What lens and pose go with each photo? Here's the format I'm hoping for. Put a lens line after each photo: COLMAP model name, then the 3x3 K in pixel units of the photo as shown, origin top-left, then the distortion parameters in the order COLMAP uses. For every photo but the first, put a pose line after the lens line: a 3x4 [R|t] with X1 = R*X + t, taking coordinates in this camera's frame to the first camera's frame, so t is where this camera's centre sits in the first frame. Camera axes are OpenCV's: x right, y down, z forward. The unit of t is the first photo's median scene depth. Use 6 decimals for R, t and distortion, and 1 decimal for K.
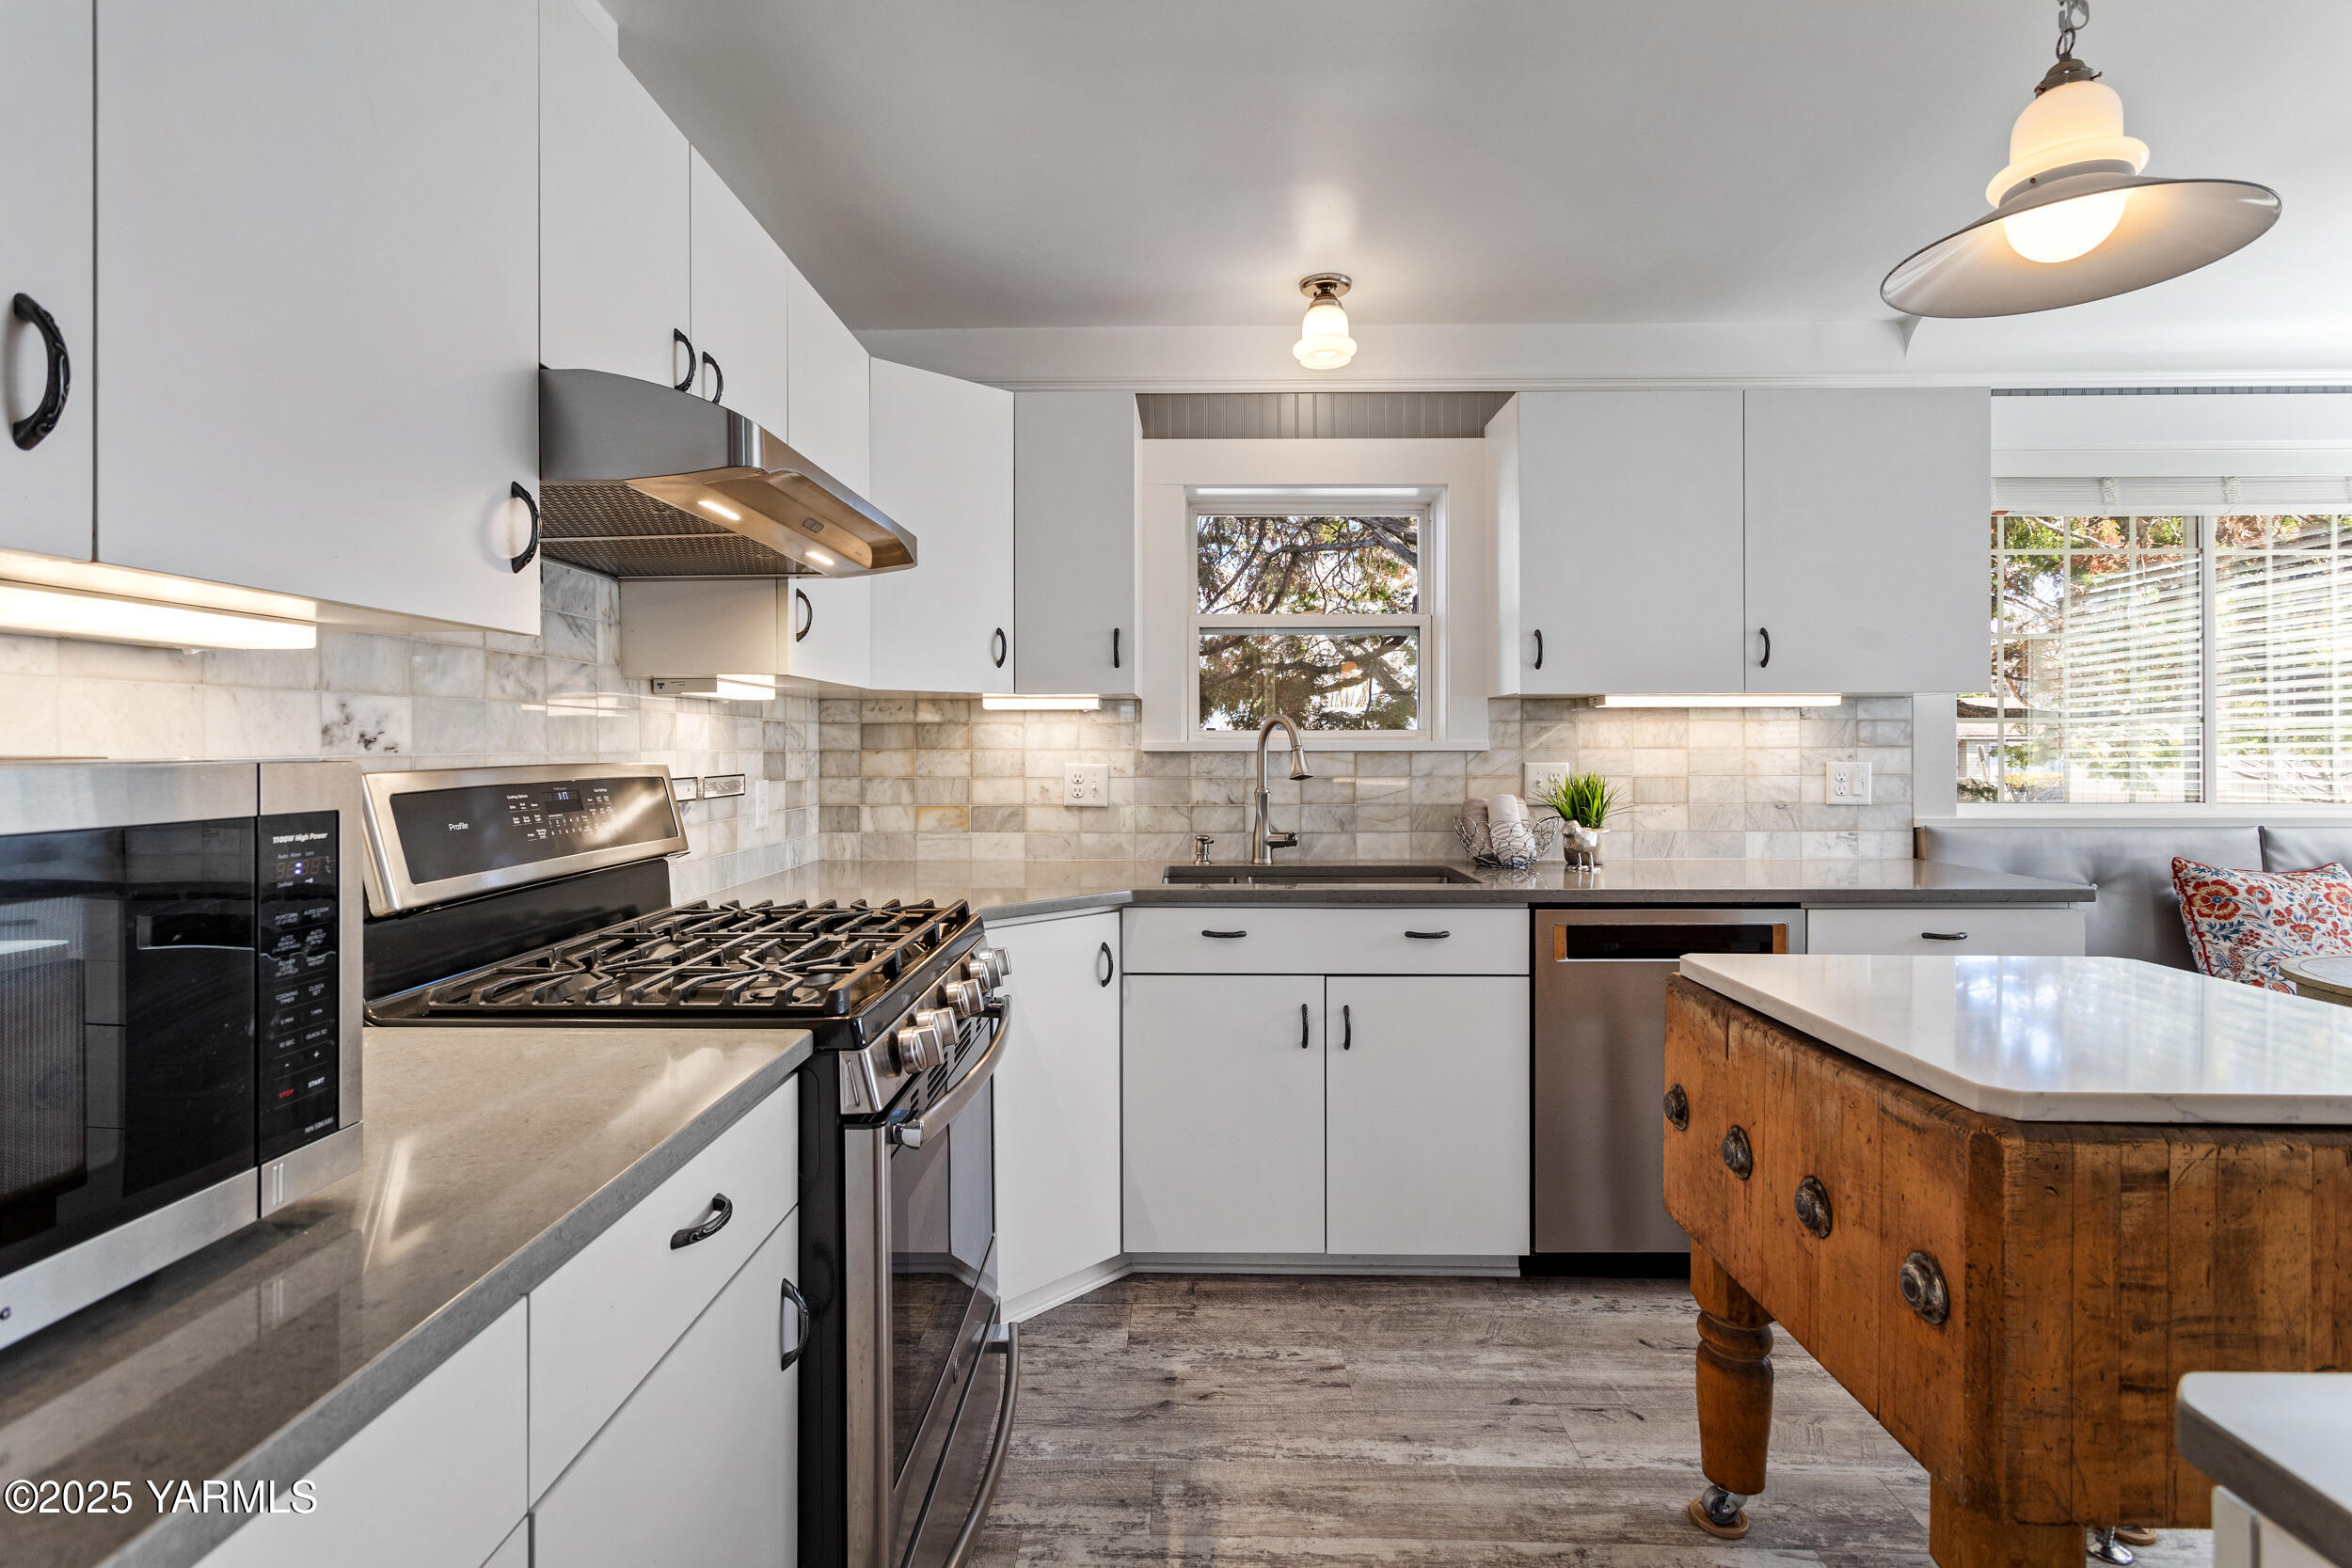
lens RADIAL K [[1124.3, 0, 1179.4], [0, 1124.3, 738.9], [0, 0, 1]] dist [-0.002161, -0.000251]
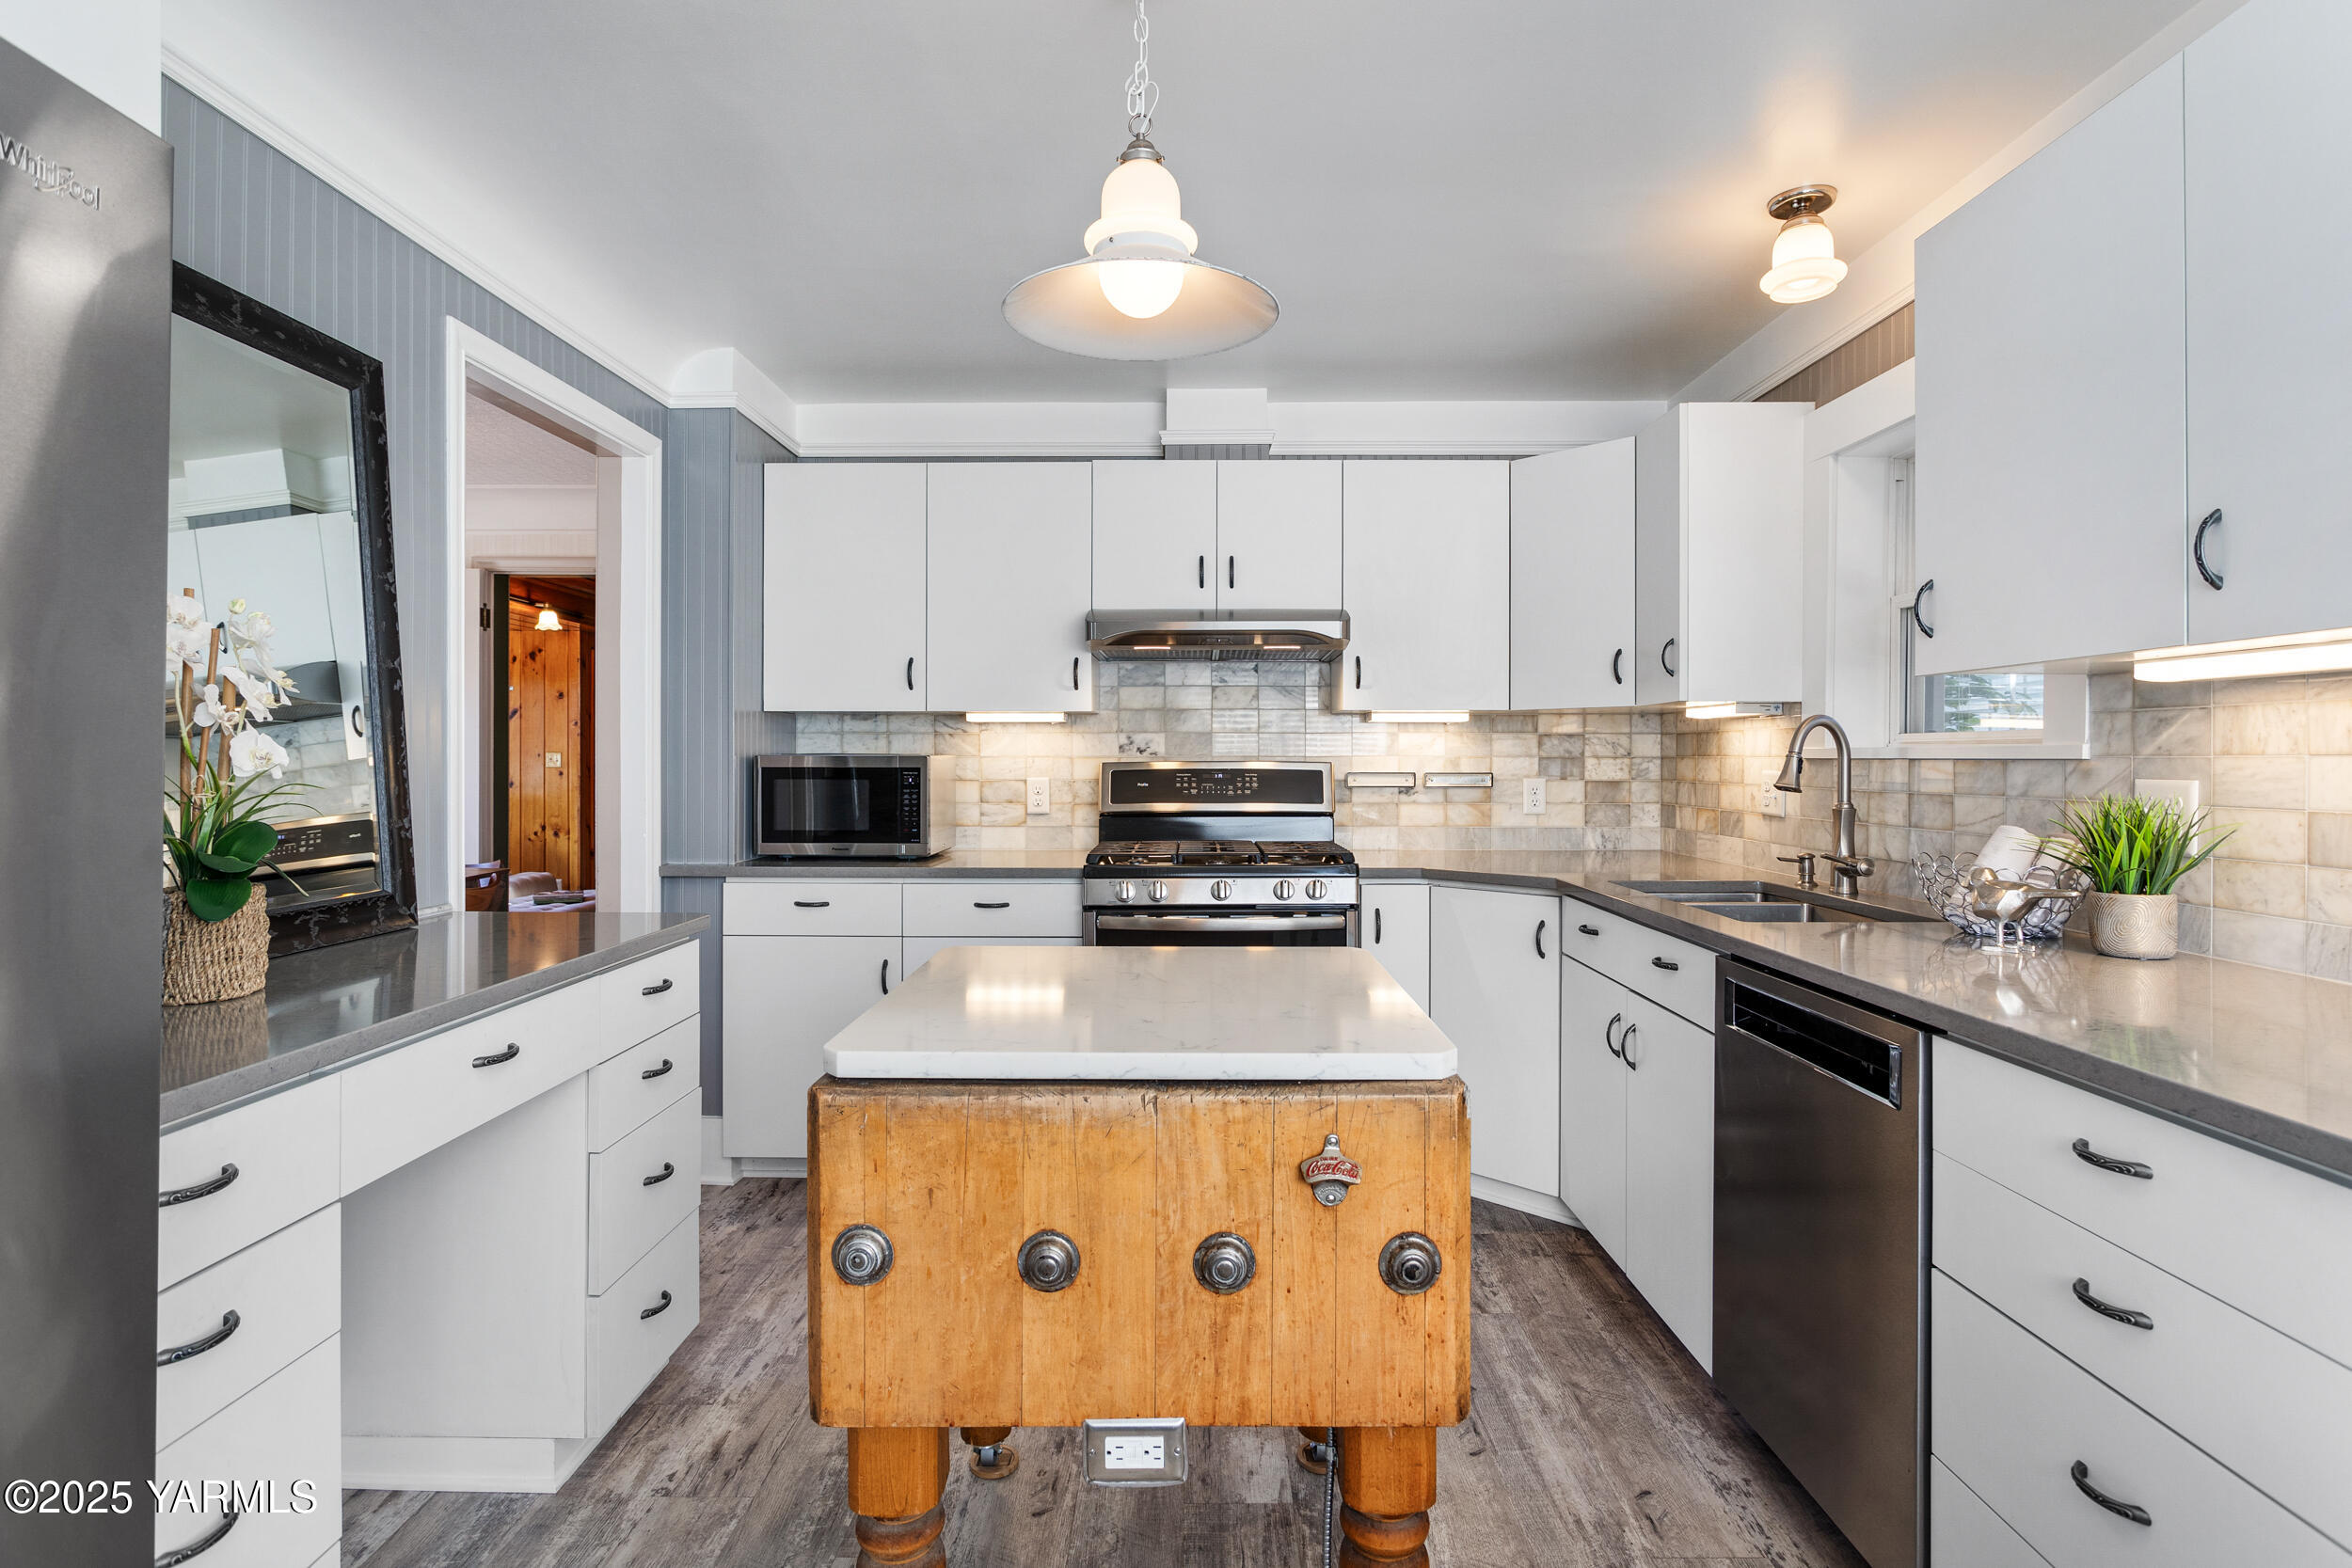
lens RADIAL K [[1203.3, 0, 1166.9], [0, 1203.3, 751.9], [0, 0, 1]] dist [-0.000290, 0.000215]
pose [[-0.005255, -0.002641, -0.999983, 1.166887], [0.005461, 0.999982, -0.002670, 0.006853], [0.999971, -0.005475, -0.005240, 0.608294]]
